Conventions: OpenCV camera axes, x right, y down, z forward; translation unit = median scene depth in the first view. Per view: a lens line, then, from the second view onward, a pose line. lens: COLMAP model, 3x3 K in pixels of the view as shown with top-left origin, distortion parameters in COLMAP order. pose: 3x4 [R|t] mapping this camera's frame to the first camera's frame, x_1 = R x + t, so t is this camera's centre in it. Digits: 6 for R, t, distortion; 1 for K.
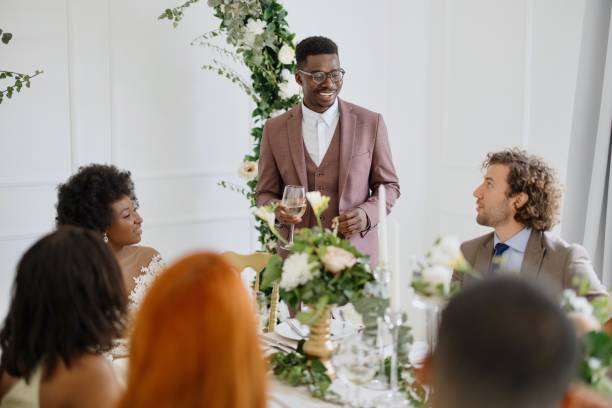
lens RADIAL K [[882.3, 0, 304.1], [0, 882.3, 226.6], [0, 0, 1]] dist [0.061587, 0.000000]
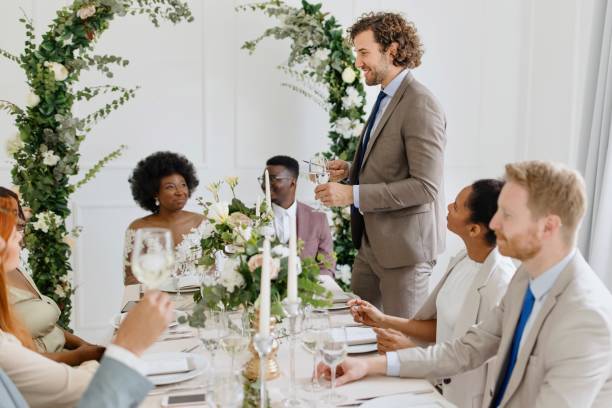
lens RADIAL K [[763.2, 0, 396.7], [0, 763.2, 197.6], [0, 0, 1]] dist [0.017430, 0.000000]
pose [[0.961204, 0.045219, -0.272107, 0.424733], [-0.055436, 0.998012, -0.029977, 0.015794], [0.270210, 0.043899, 0.961800, -0.054278]]
